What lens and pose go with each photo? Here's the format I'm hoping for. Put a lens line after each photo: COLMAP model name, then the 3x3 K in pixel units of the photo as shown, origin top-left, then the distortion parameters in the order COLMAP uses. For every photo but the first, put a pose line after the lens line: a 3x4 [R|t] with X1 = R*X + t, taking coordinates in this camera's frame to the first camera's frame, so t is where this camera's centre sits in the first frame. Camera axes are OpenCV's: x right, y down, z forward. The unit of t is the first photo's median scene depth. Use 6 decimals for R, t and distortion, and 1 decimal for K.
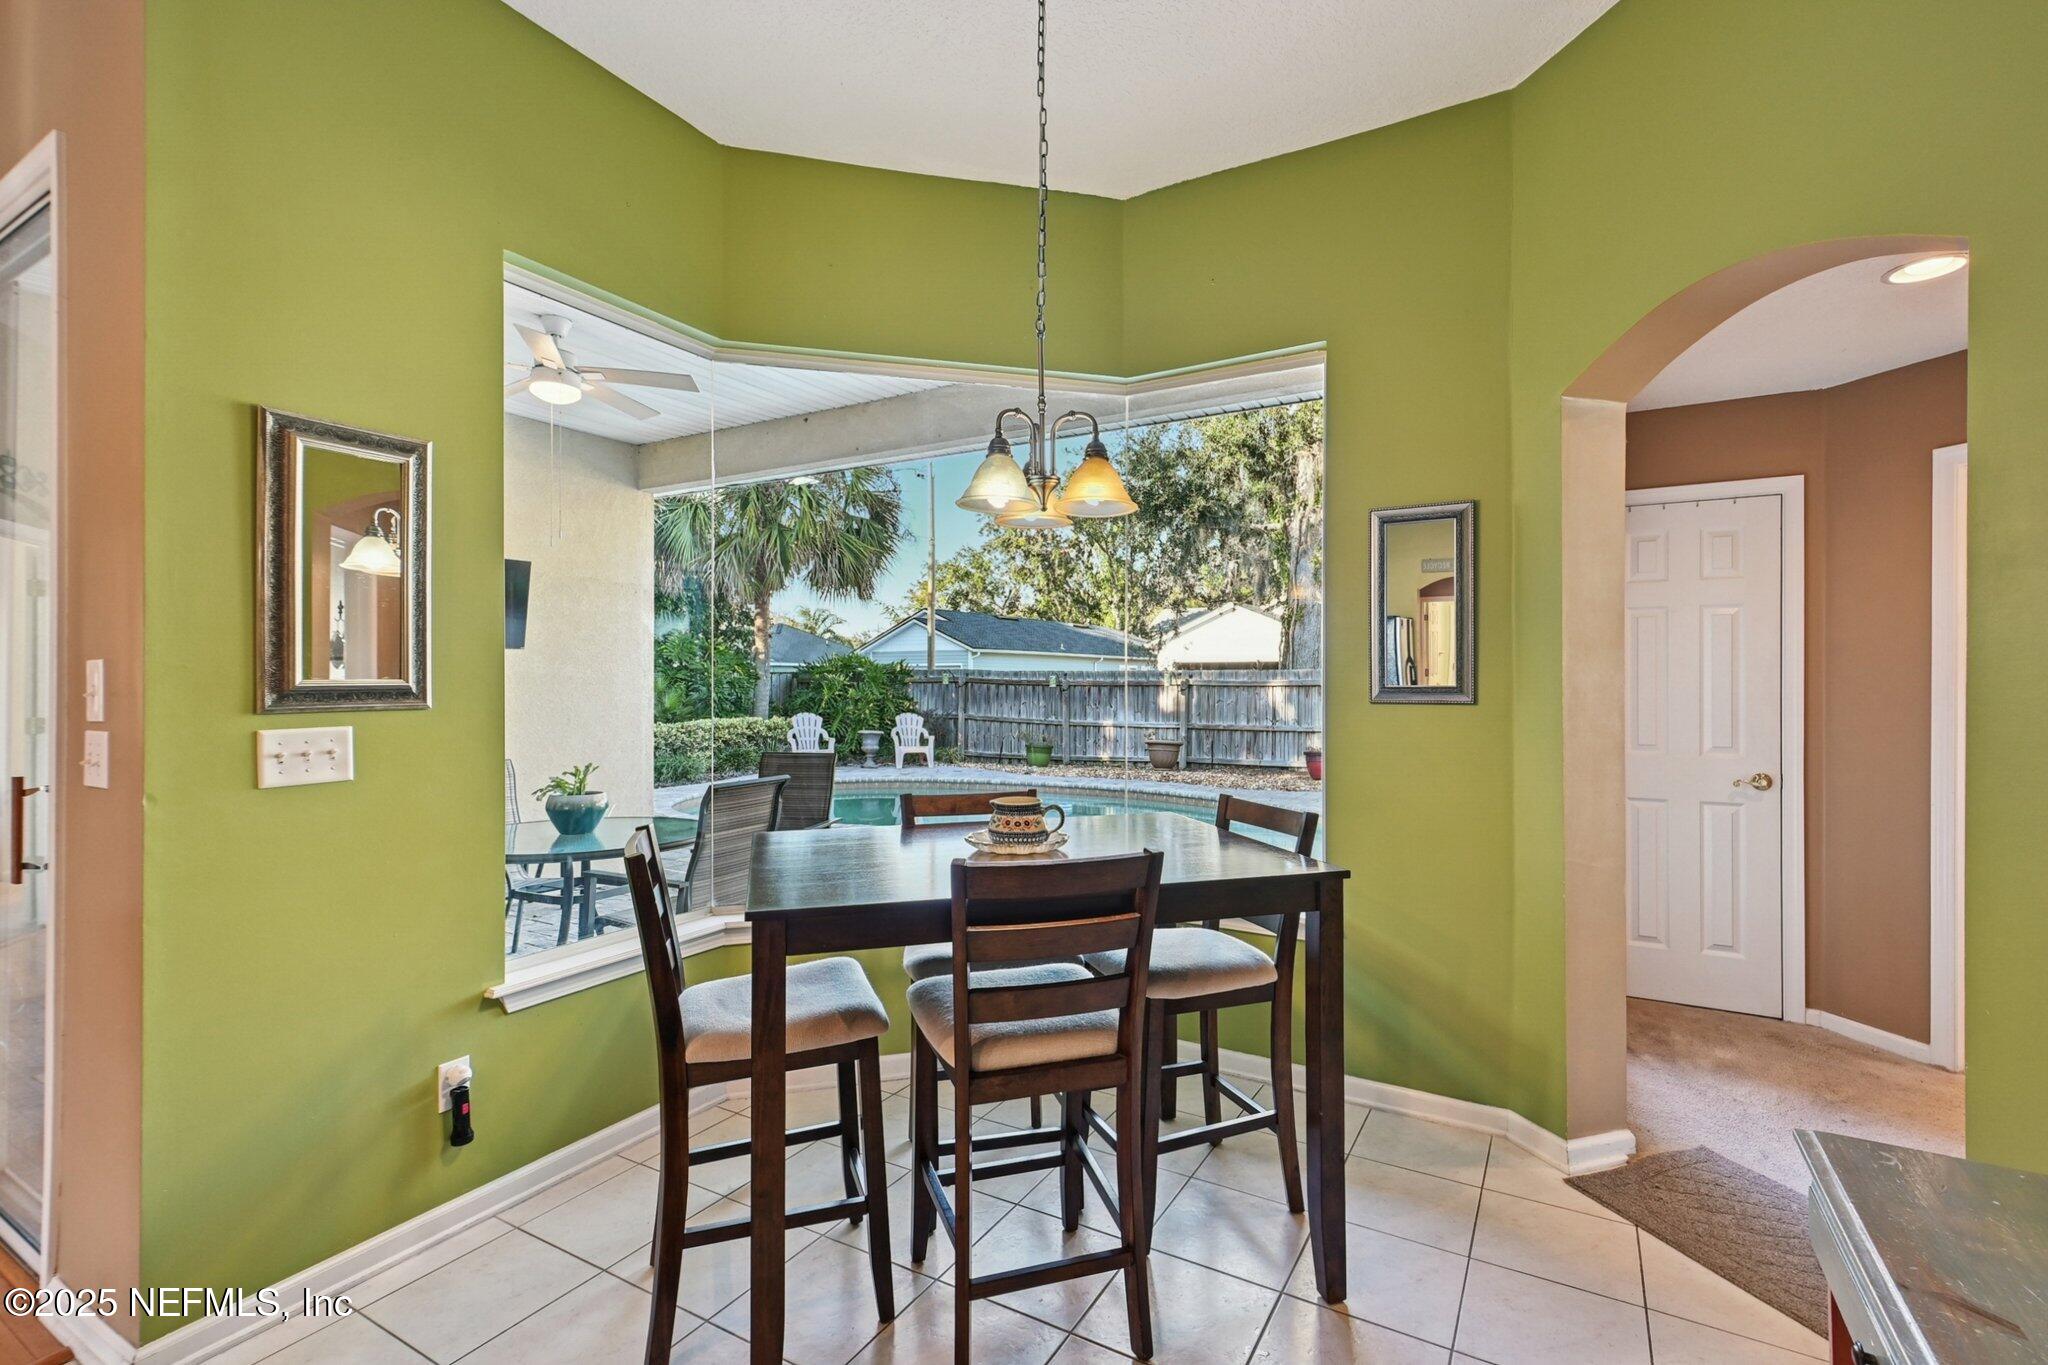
lens RADIAL K [[927.4, 0, 1023.1], [0, 927.4, 682.0], [0, 0, 1]] dist [0.017381, -0.000268]
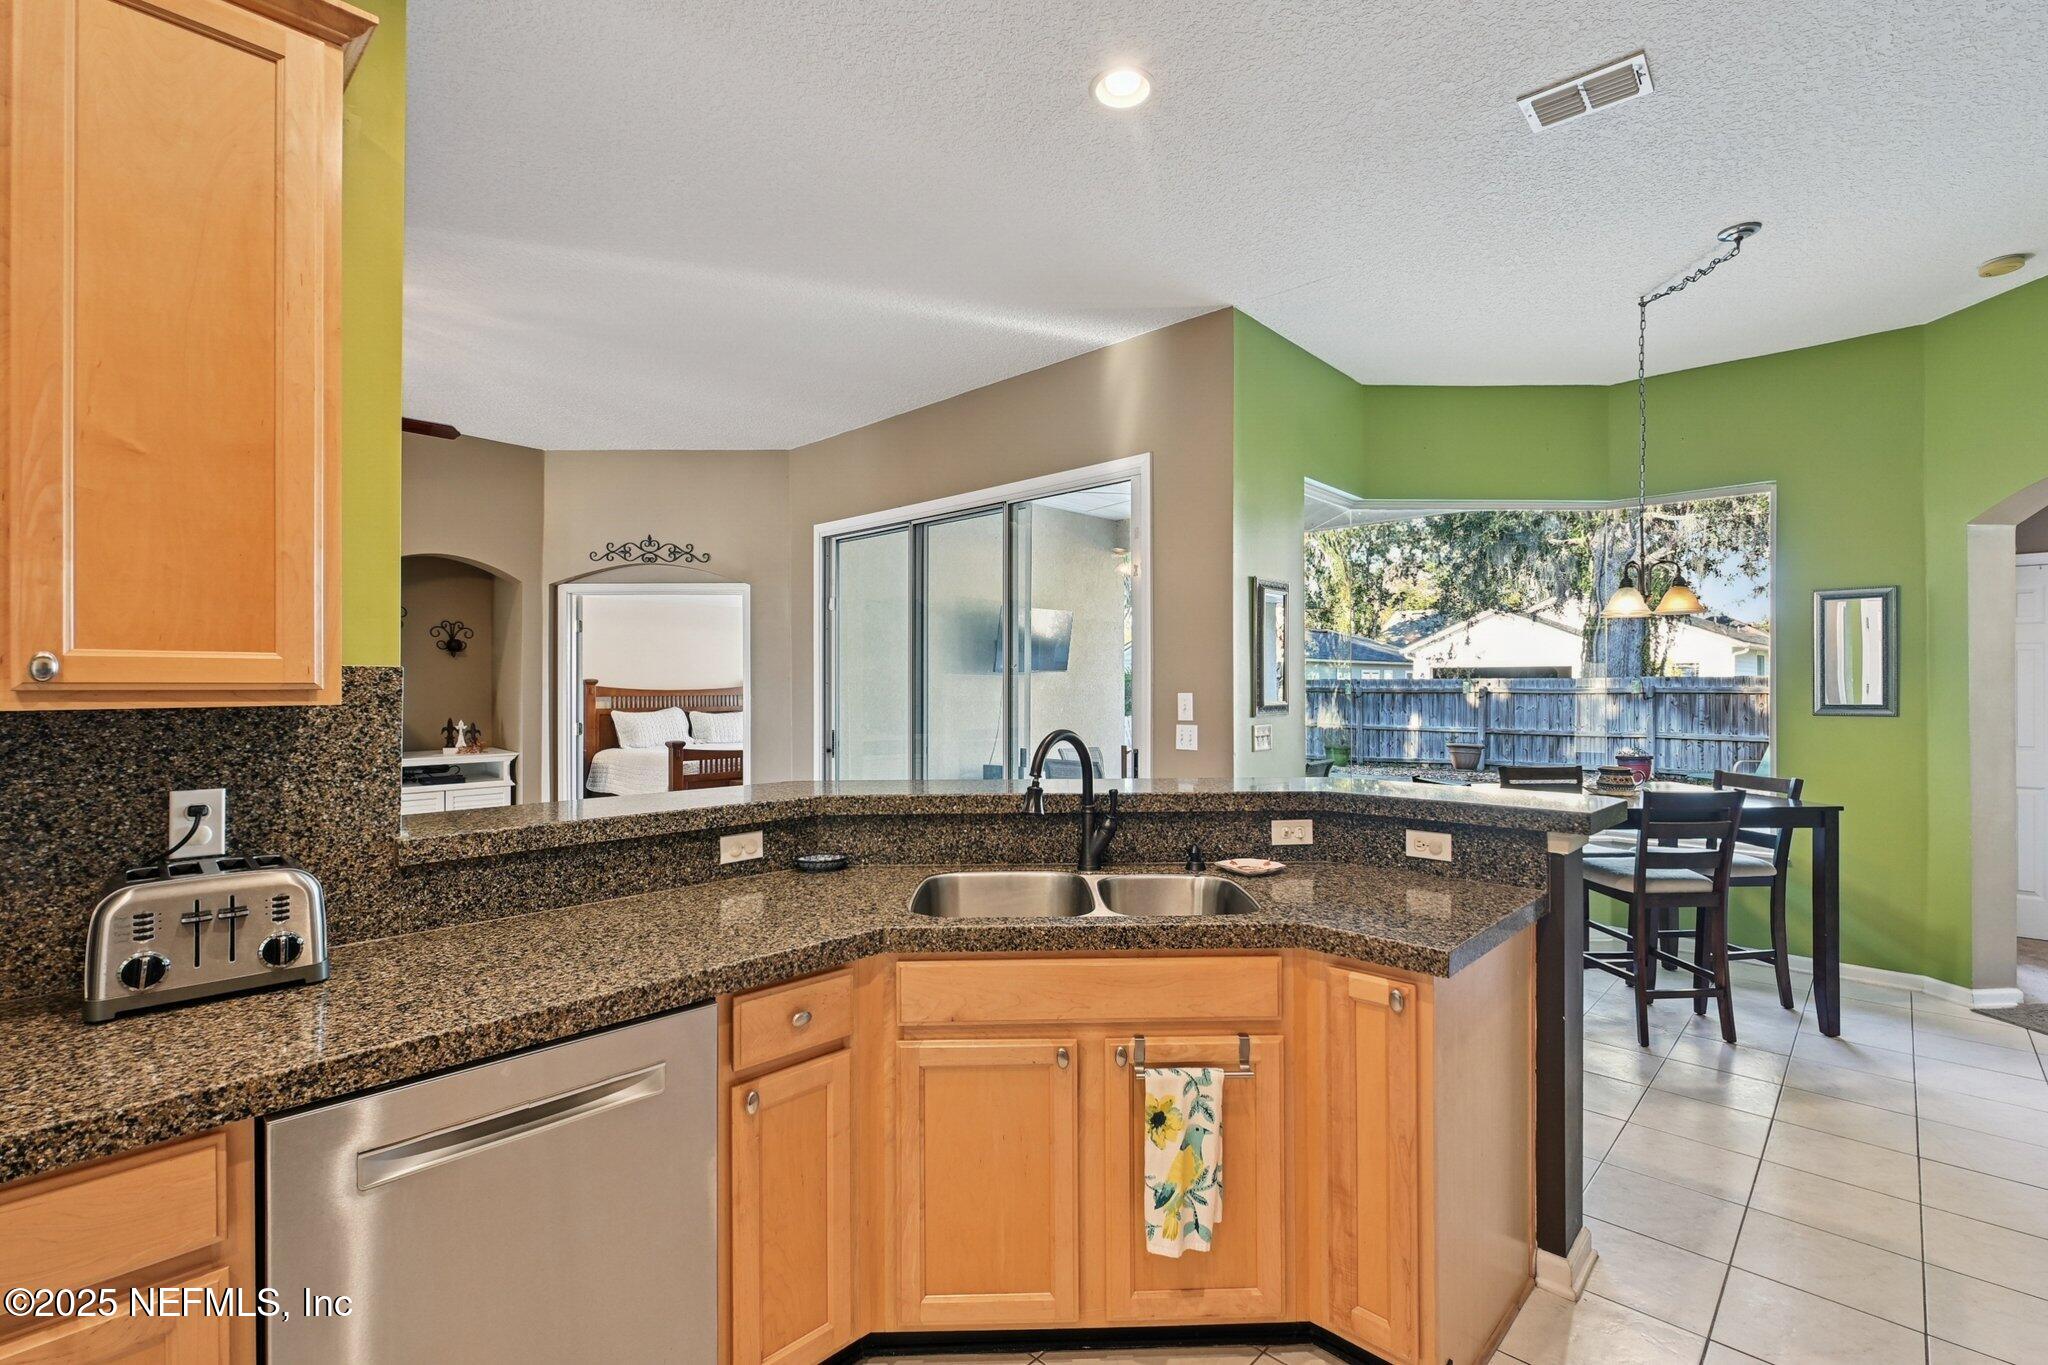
lens RADIAL K [[927.4, 0, 1027.6], [0, 927.4, 685.3], [0, 0, 1]] dist [0.017381, -0.000268]
pose [[0.977973, -0.001249, -0.208729, -0.554533], [0.001271, 0.999999, -0.000028, -0.027301], [0.208729, -0.000238, 0.977973, -0.768944]]
